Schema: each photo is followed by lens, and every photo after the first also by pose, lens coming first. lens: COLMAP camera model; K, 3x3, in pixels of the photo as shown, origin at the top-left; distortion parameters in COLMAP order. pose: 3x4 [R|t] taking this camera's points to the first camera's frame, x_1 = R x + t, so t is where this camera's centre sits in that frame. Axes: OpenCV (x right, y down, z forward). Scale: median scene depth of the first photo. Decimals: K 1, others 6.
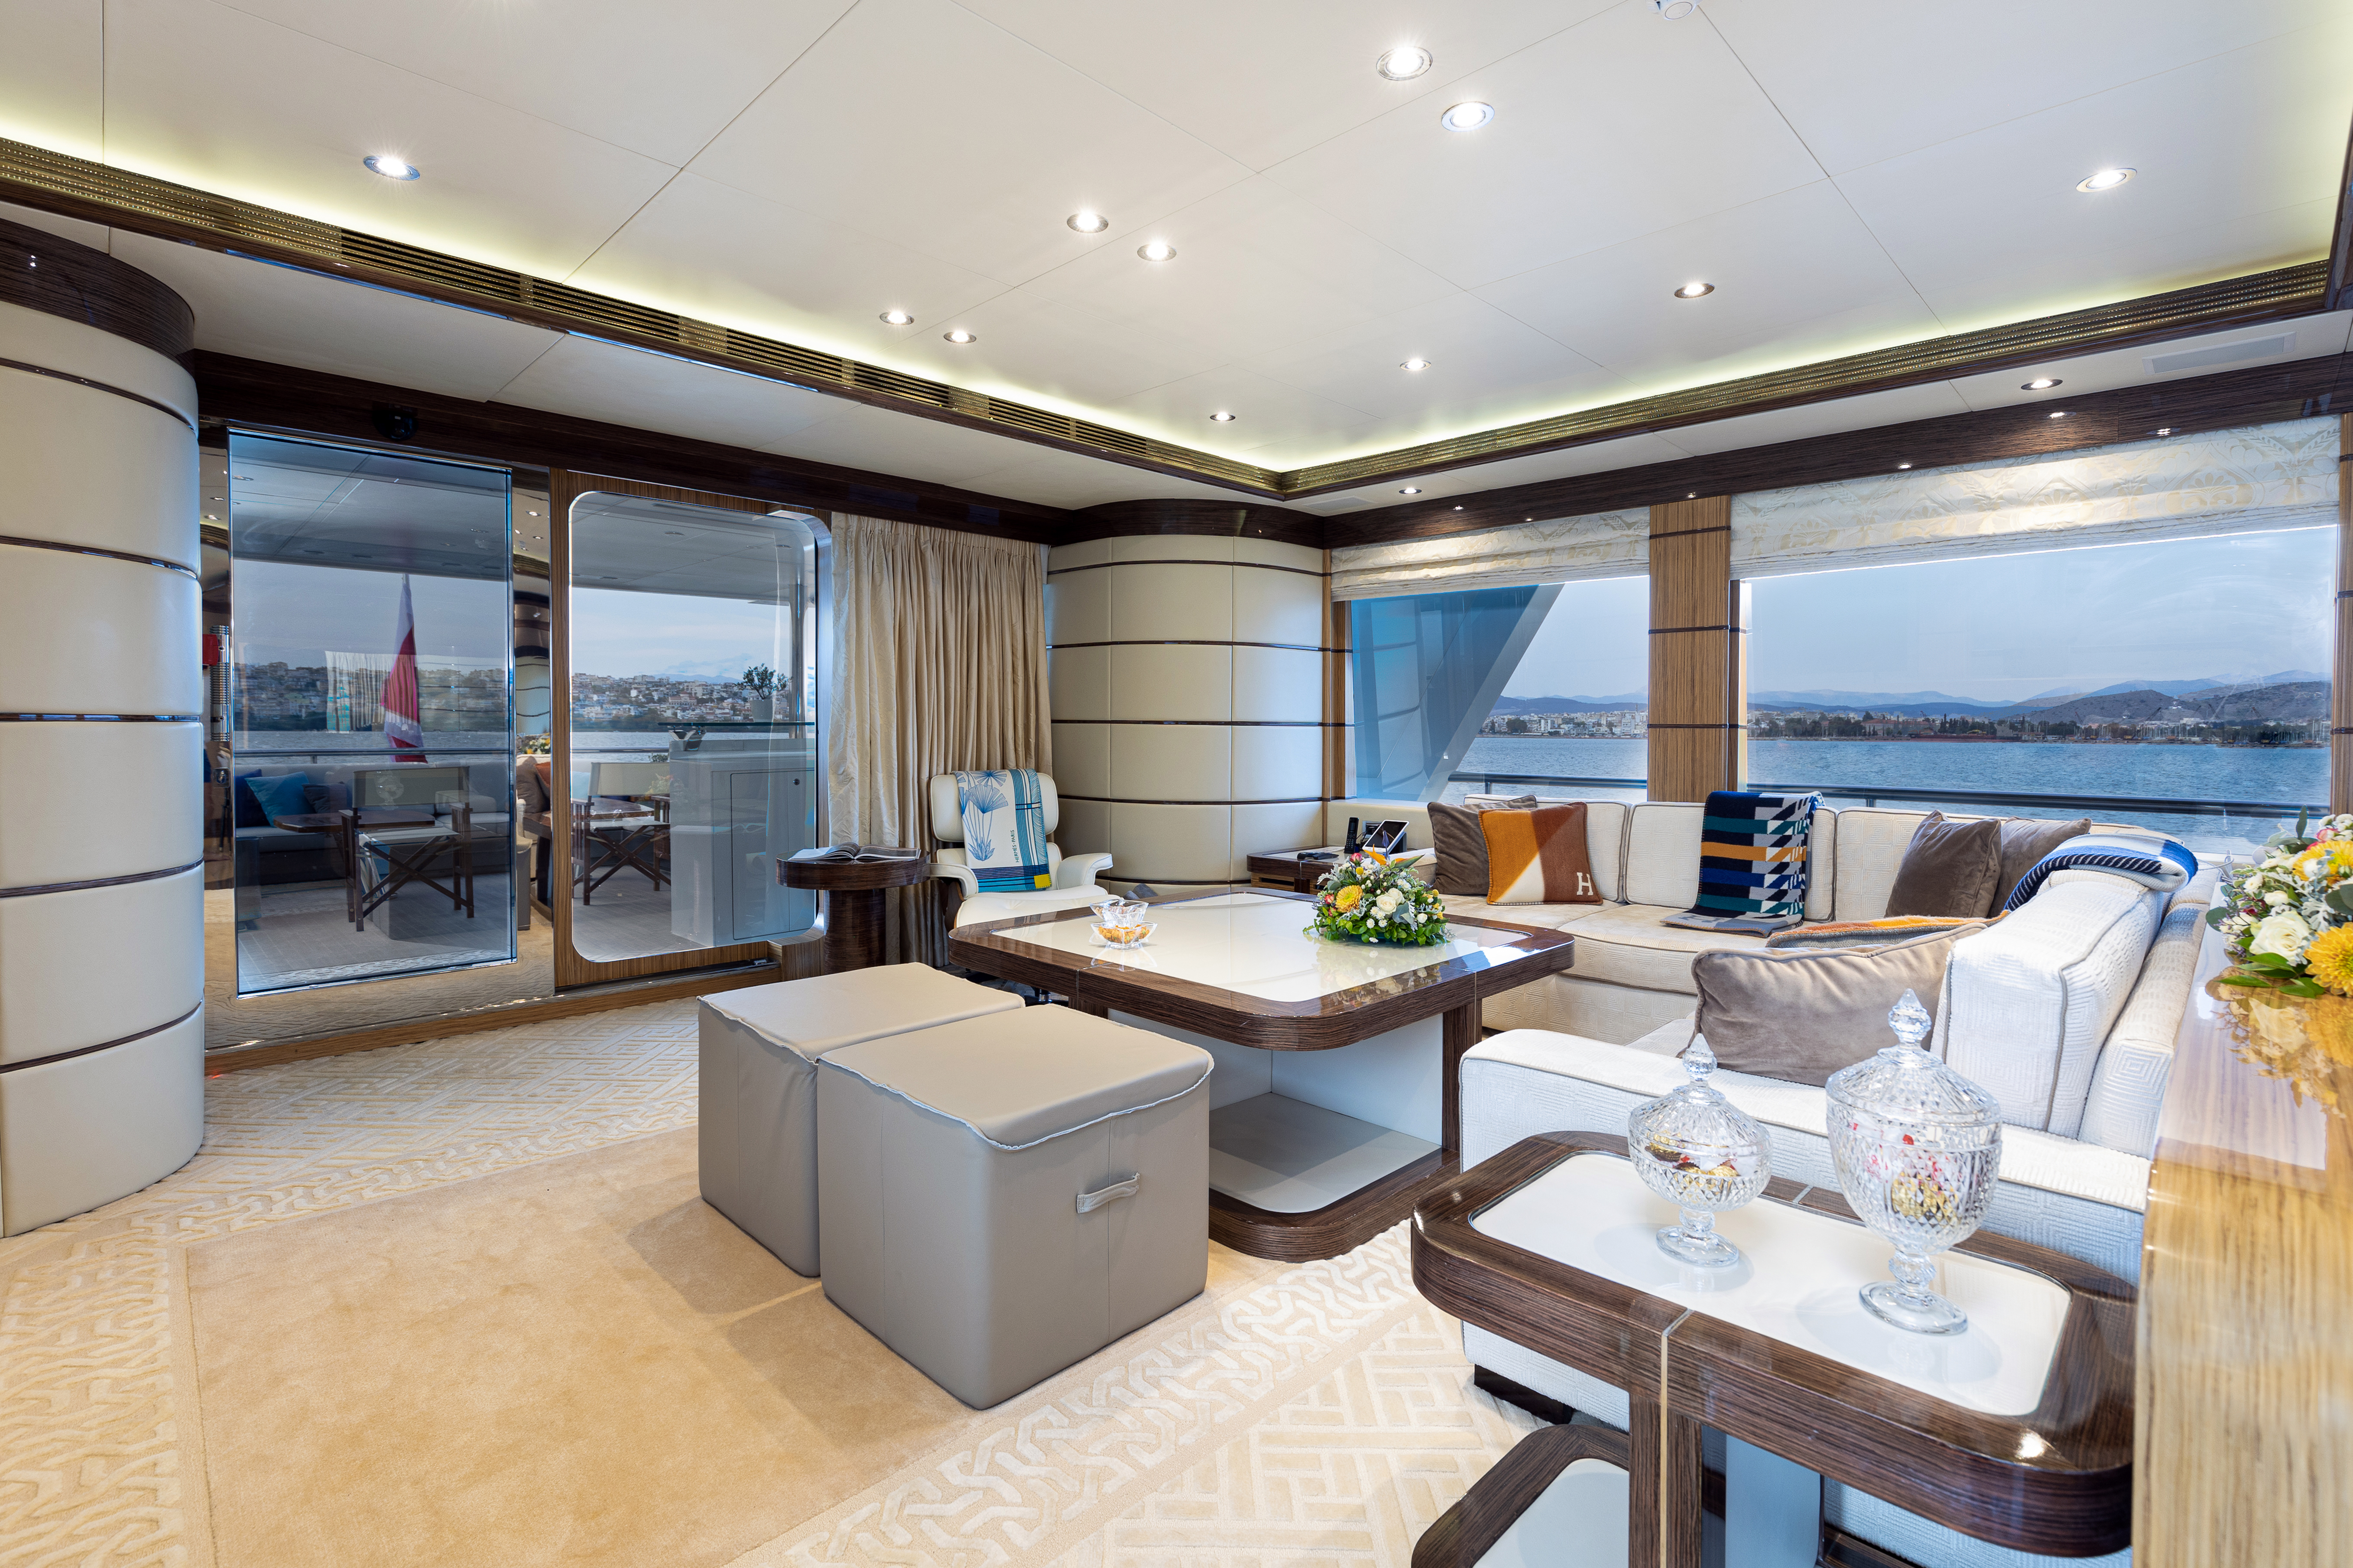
lens RADIAL K [[1079.7, 0, 1170.8], [0, 1079.7, 764.8], [0, 0, 1]] dist [-0.001307, 0.000000]
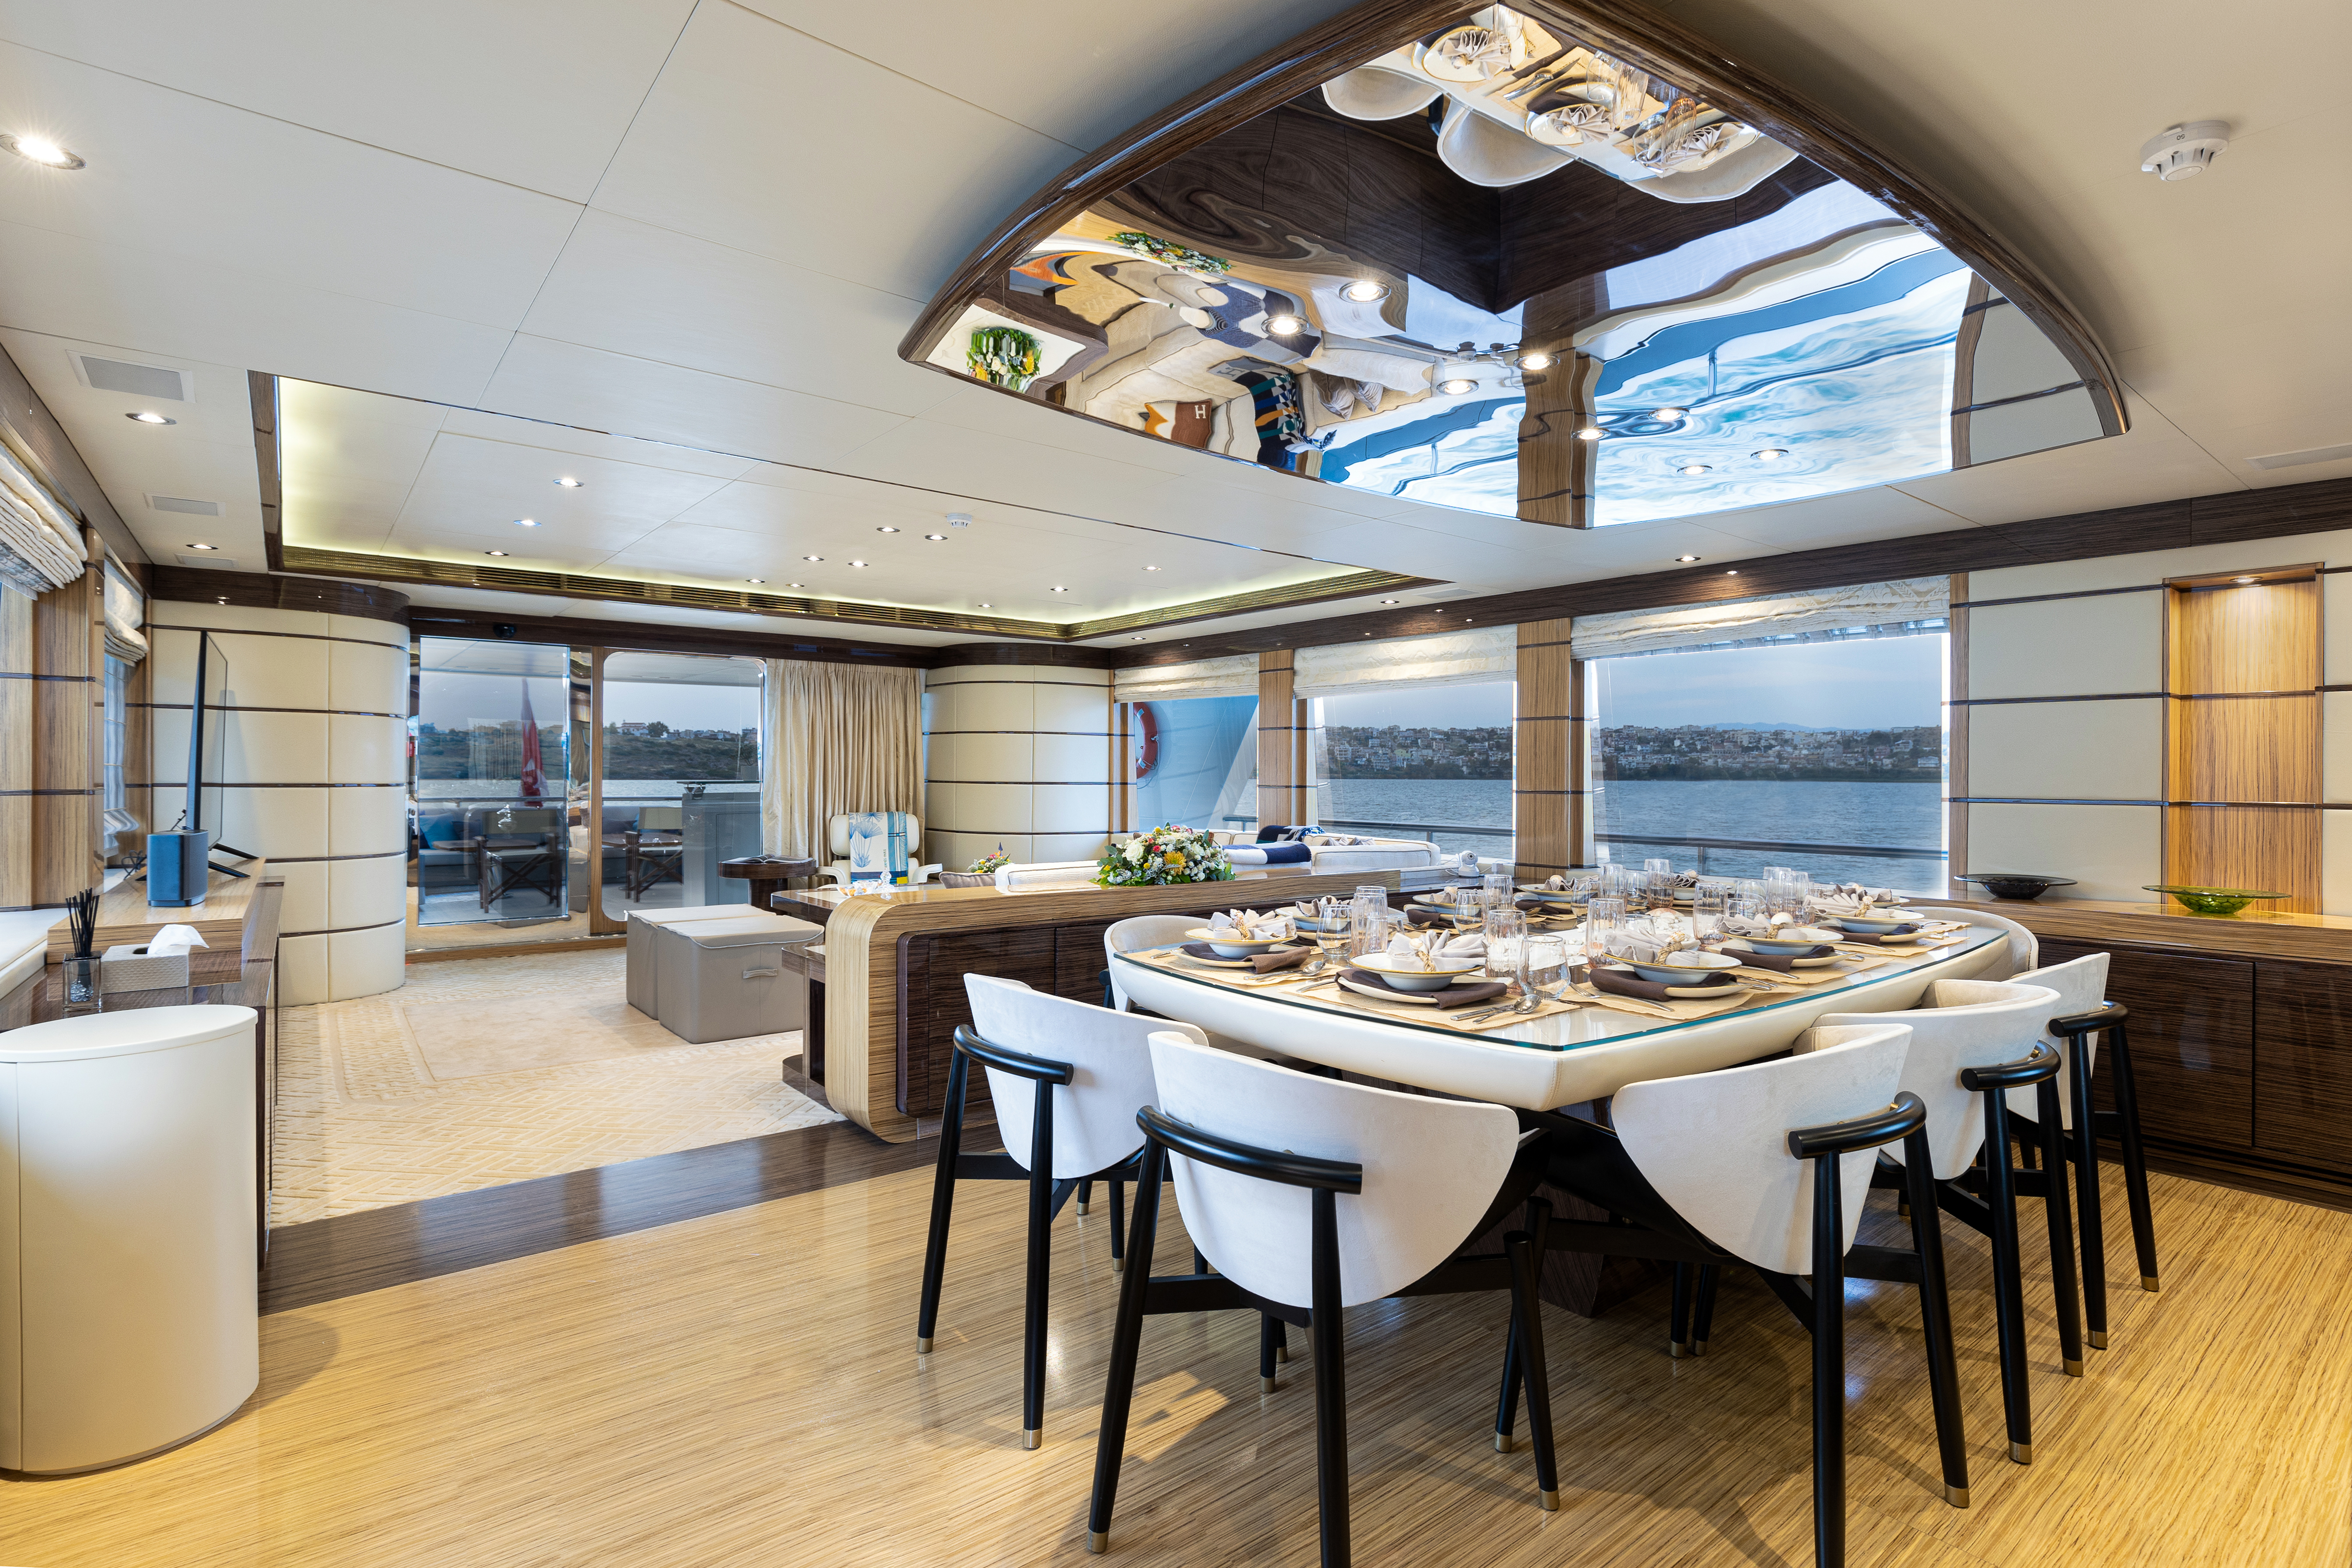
lens RADIAL K [[936.2, 0, 1176.0], [0, 936.2, 784.0], [0, 0, 1]] dist [-0.000381, -0.000053]
pose [[0.999836, 0.002360, -0.017958, 0.338664], [-0.002892, 0.999555, -0.029693, 0.003576], [0.017879, 0.029740, 0.999398, -0.425436]]
